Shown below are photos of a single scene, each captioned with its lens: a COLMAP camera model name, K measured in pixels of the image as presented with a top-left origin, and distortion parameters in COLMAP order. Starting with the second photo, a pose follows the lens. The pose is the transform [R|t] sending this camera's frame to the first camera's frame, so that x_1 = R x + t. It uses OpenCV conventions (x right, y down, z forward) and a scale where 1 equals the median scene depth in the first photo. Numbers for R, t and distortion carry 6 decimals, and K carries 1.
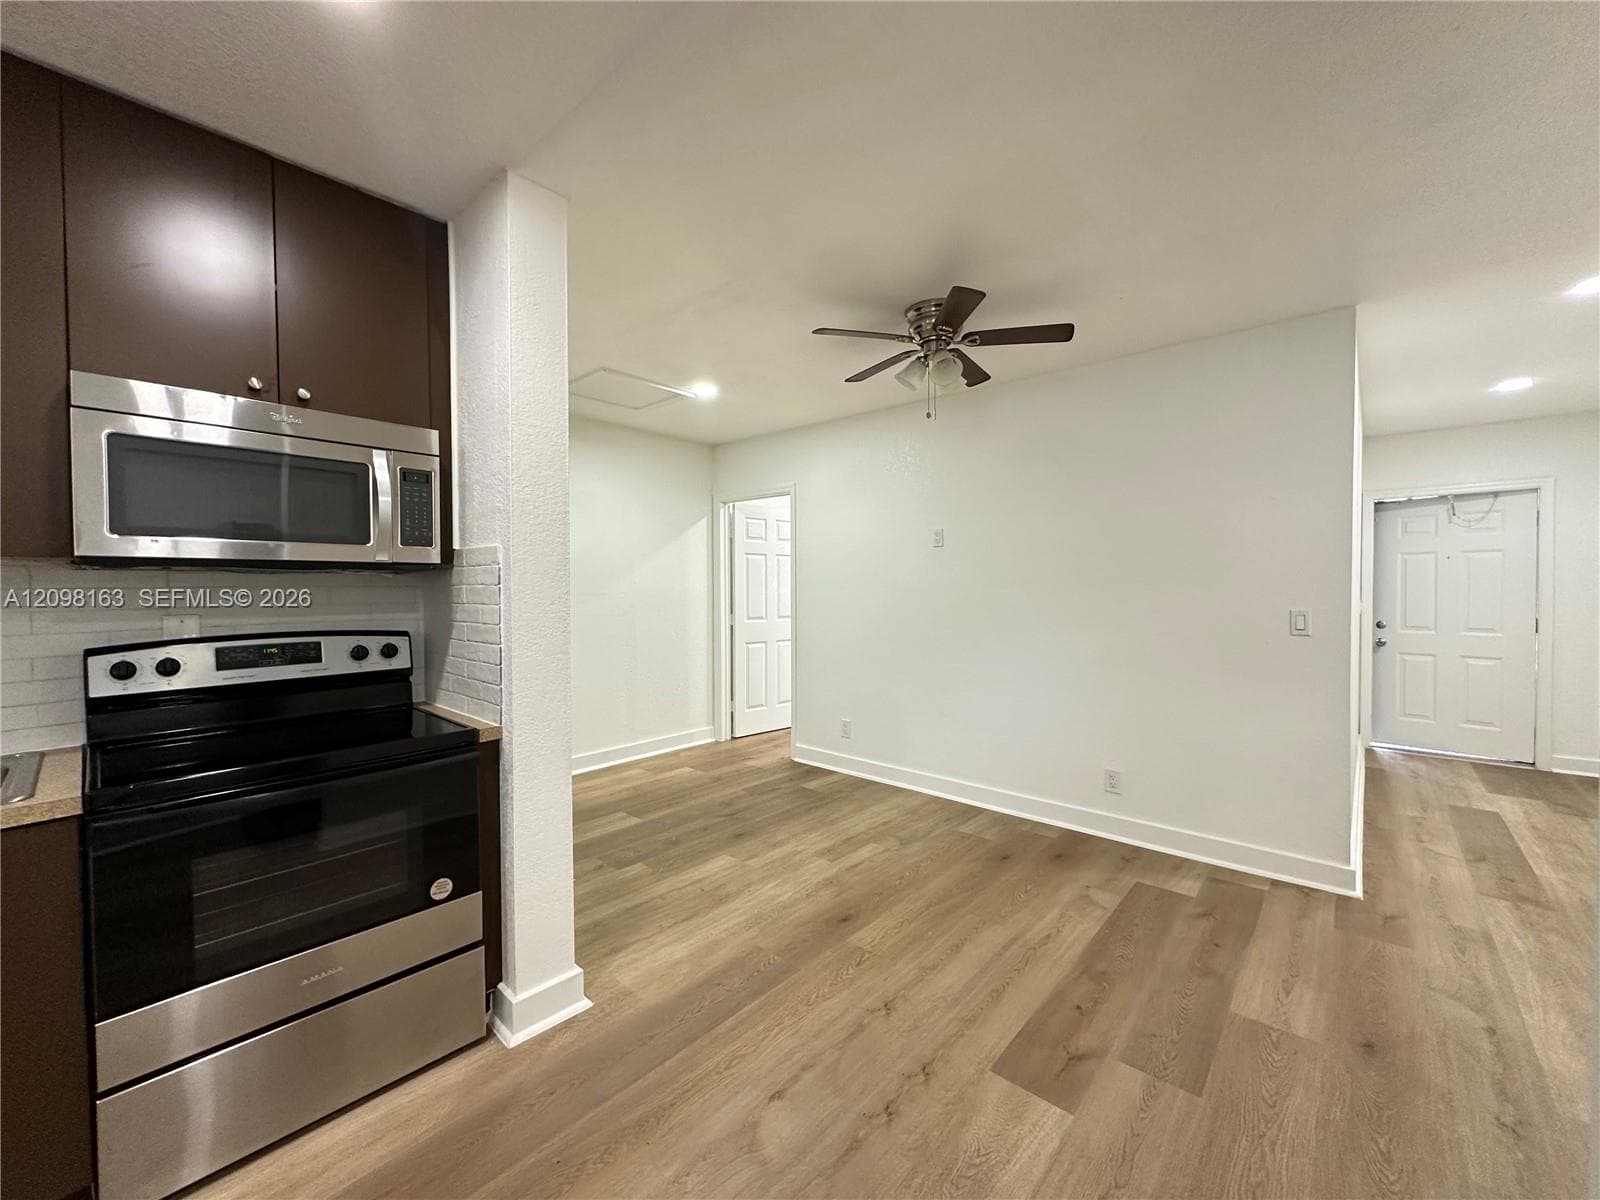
lens RADIAL K [[638.4, 0, 799.1], [0, 638.4, 598.3], [0, 0, 1]] dist [-0.002569, 0.000365]
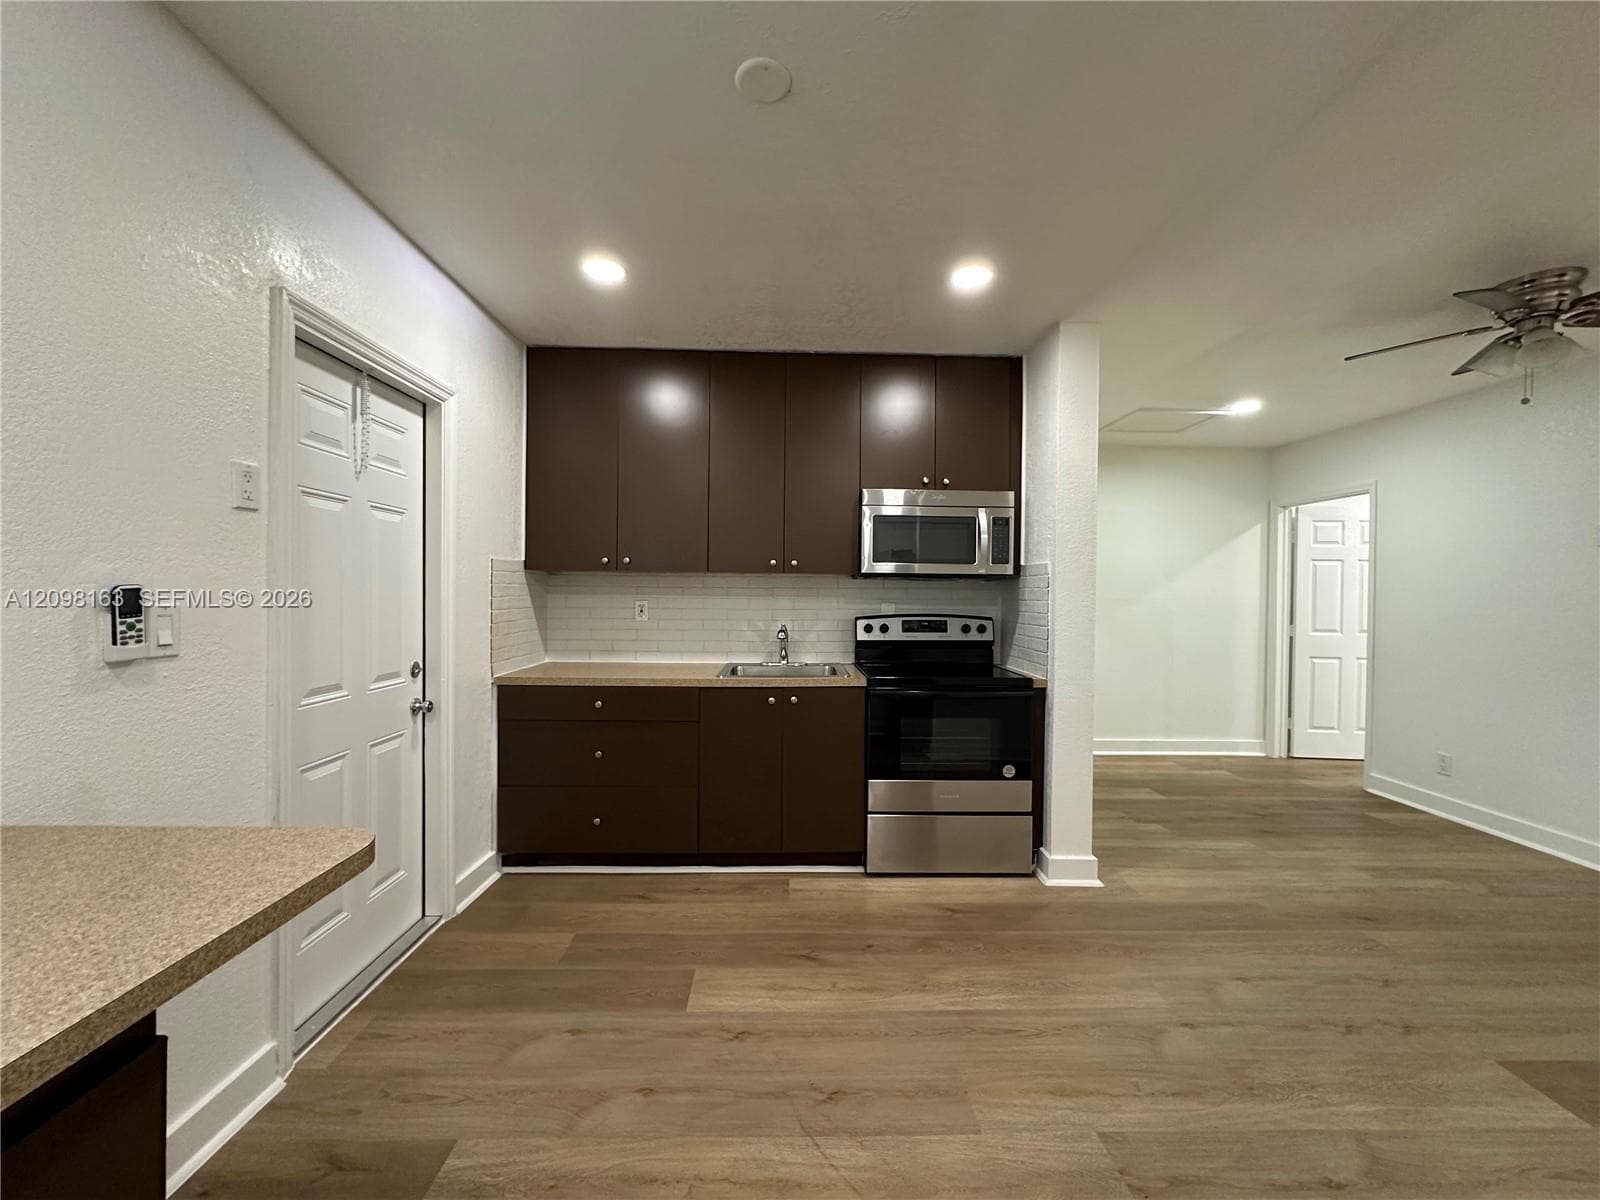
lens RADIAL K [[638.4, 0, 799.1], [0, 638.4, 598.3], [0, 0, 1]] dist [-0.002569, 0.000365]
pose [[0.681479, 0.017747, -0.731622, 0.180472], [-0.028236, 0.999599, -0.002054, 0.017504], [0.731292, 0.022057, 0.681707, -0.356976]]
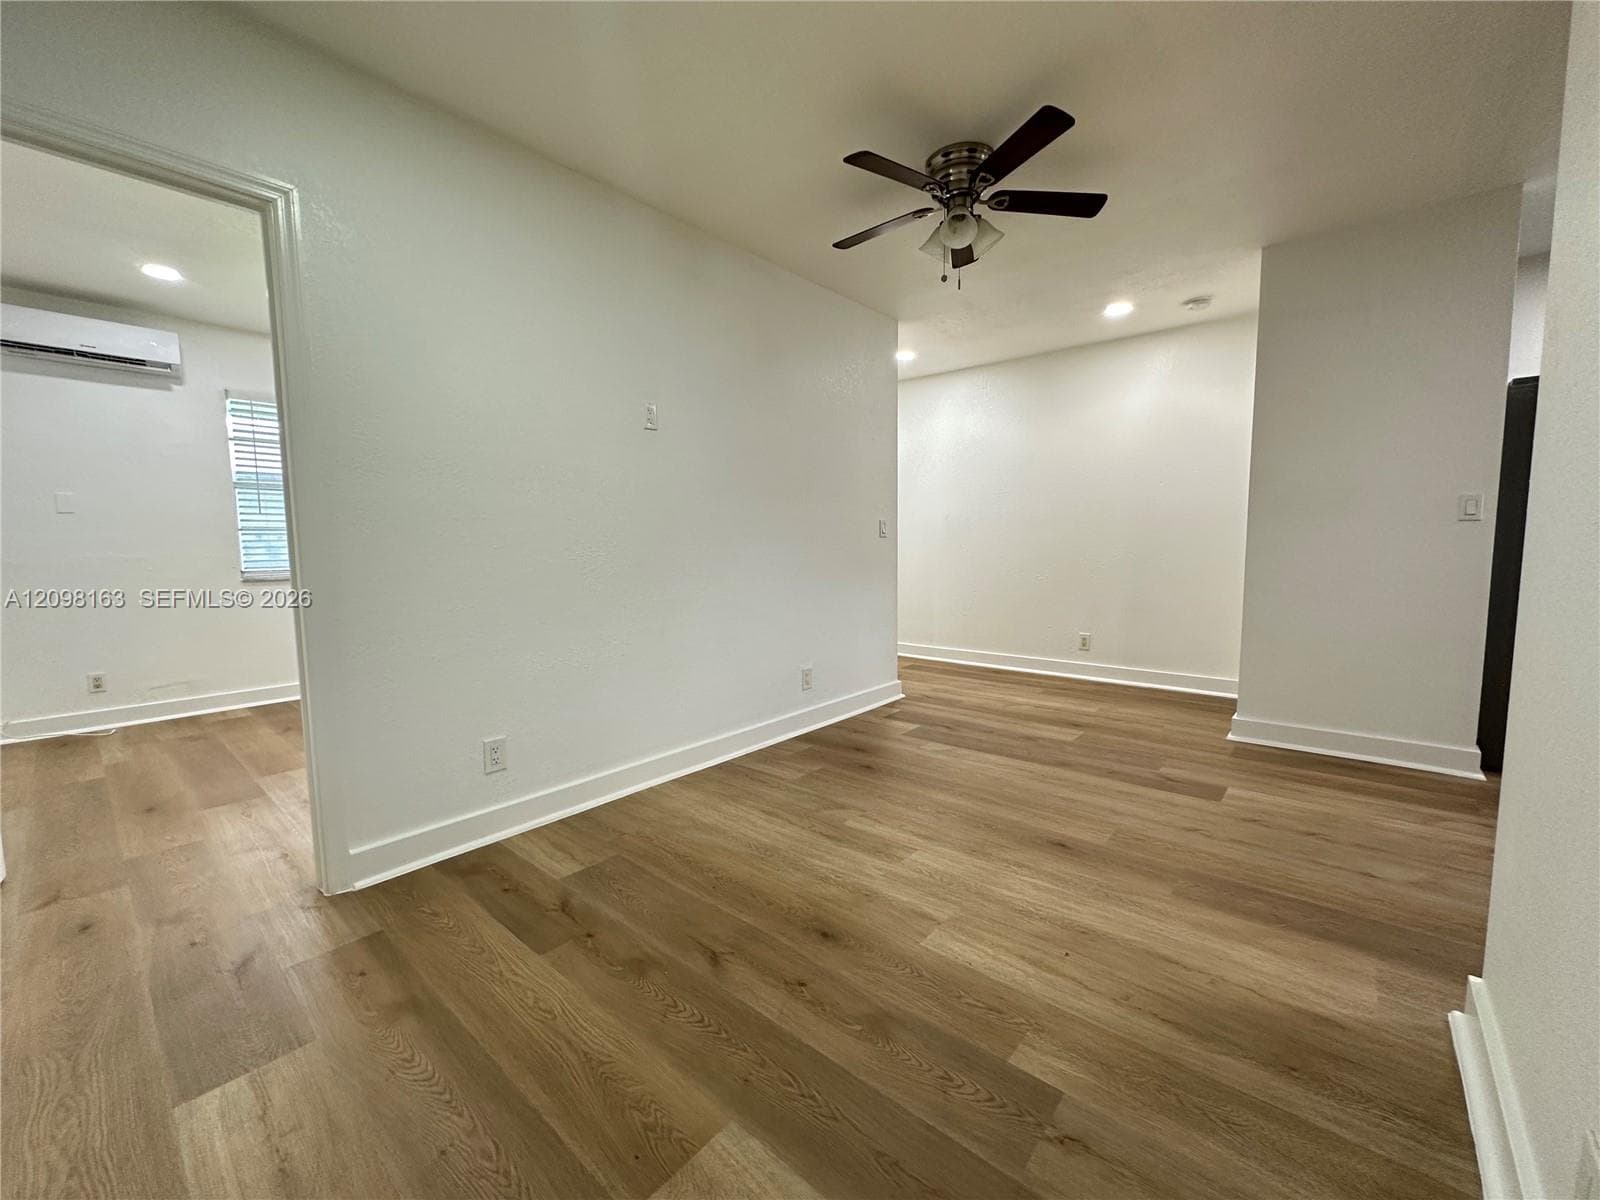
lens RADIAL K [[638.4, 0, 799.1], [0, 638.4, 598.3], [0, 0, 1]] dist [-0.002569, 0.000365]
pose [[-0.010716, -0.086971, 0.996153, -0.749654], [0.028726, 0.995772, 0.087247, 0.069920], [-0.999530, 0.029550, -0.008172, 1.309107]]
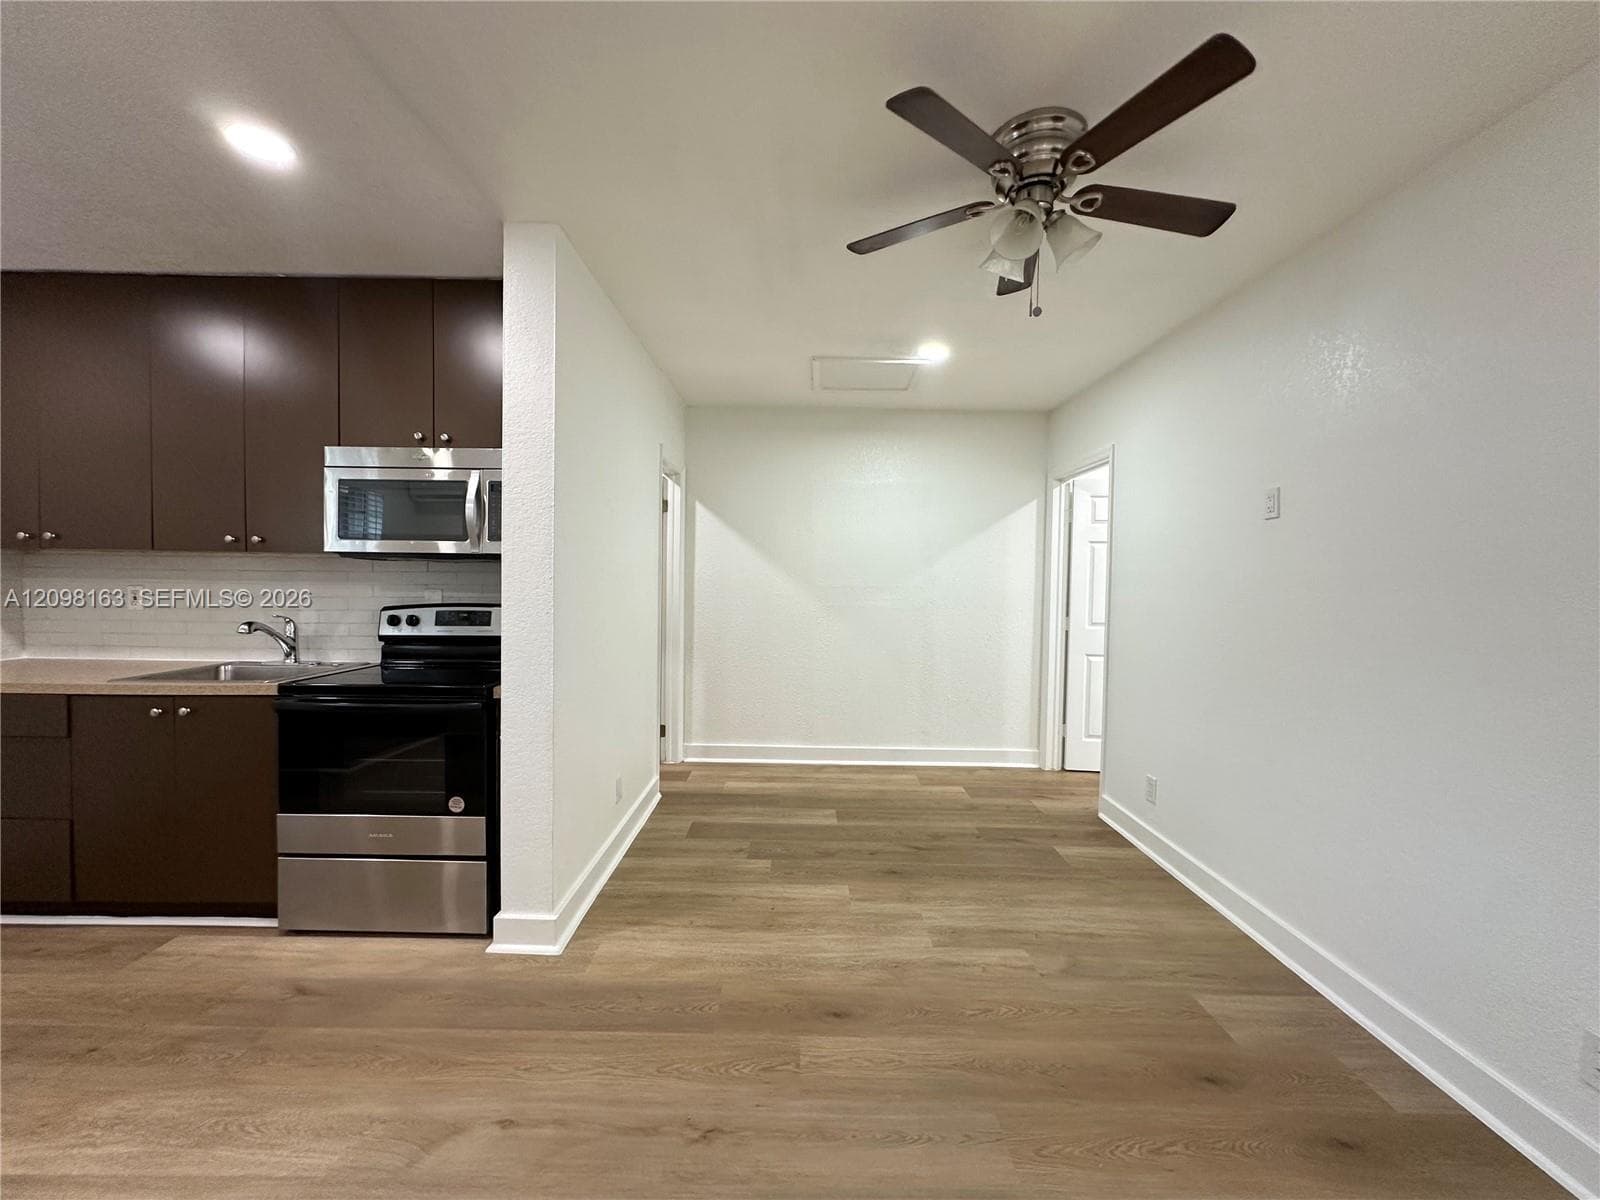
lens RADIAL K [[638.4, 0, 799.1], [0, 638.4, 598.3], [0, 0, 1]] dist [-0.002569, 0.000365]
pose [[0.664359, 0.035108, -0.746589, 0.569891], [-0.031976, 0.999317, 0.018538, -0.006333], [0.746730, 0.011557, 0.665027, 0.435185]]
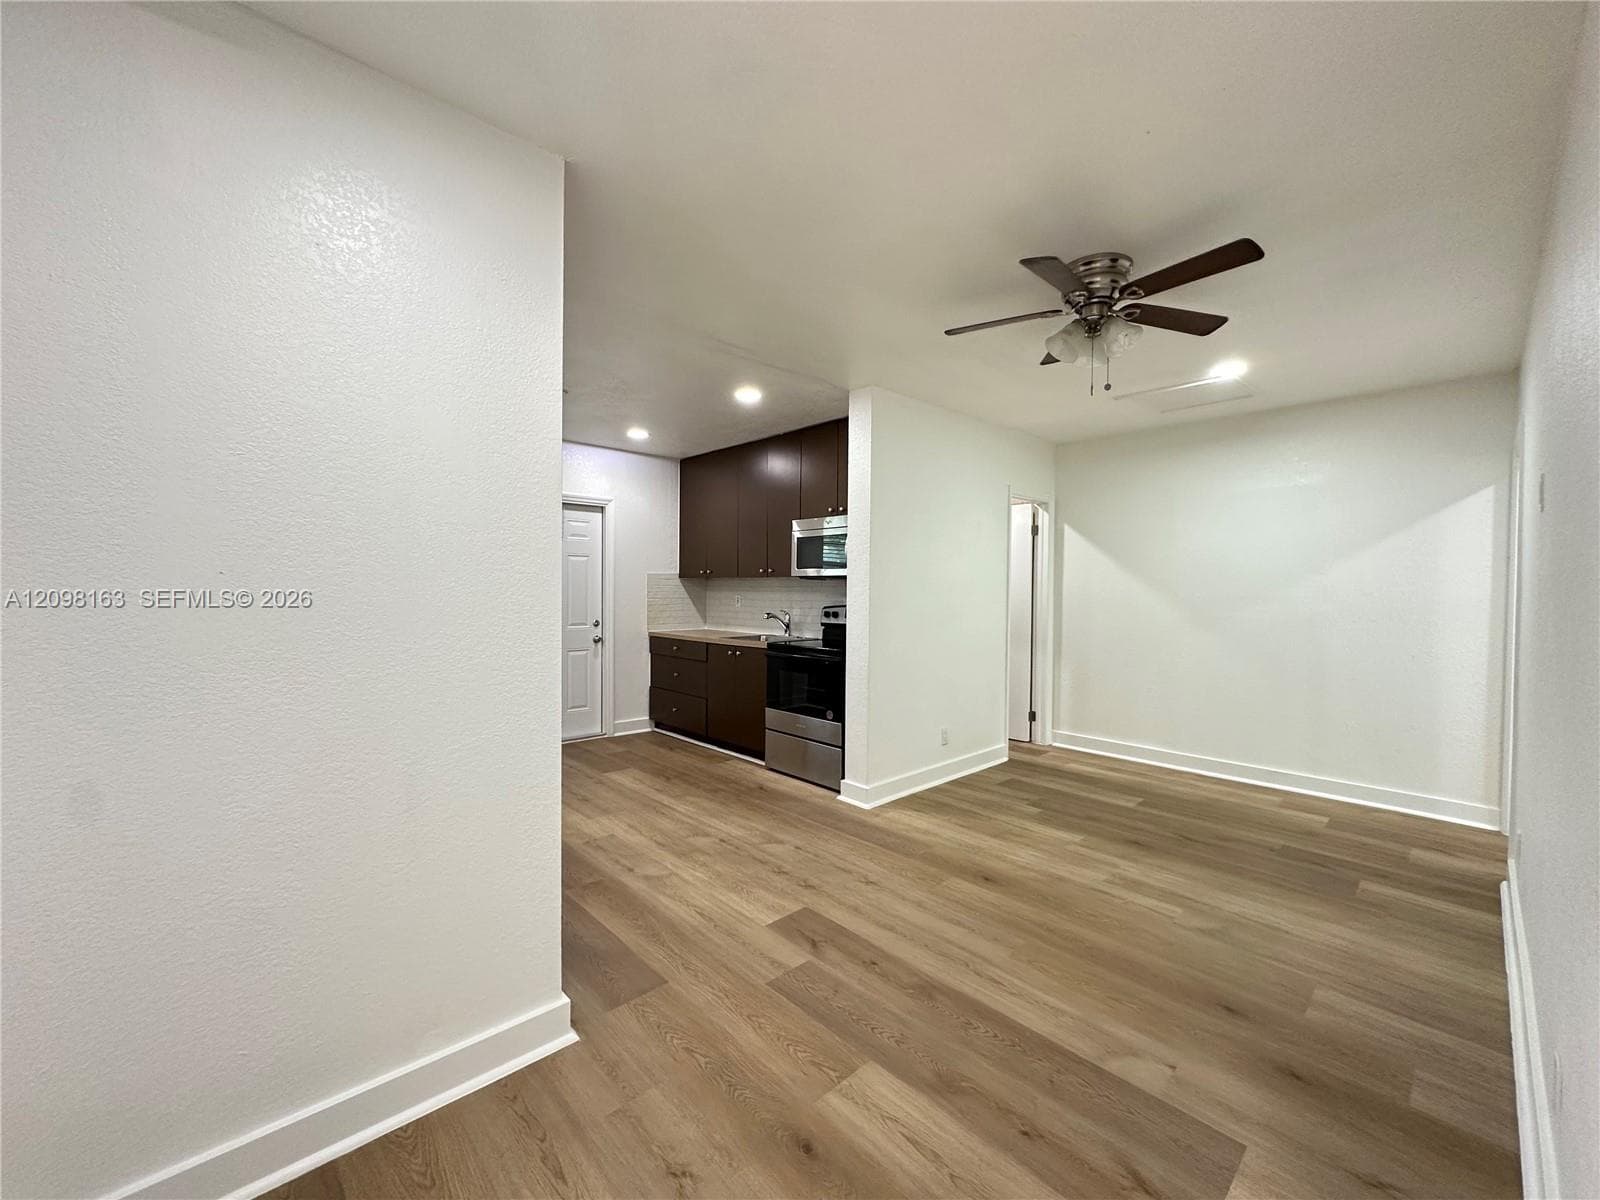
lens RADIAL K [[638.4, 0, 799.1], [0, 638.4, 598.3], [0, 0, 1]] dist [-0.002569, 0.000365]
pose [[-0.092183, 0.018564, -0.995569, 1.179448], [-0.027358, 0.999402, 0.021169, -0.012040], [0.995366, 0.029189, -0.091620, 0.726066]]
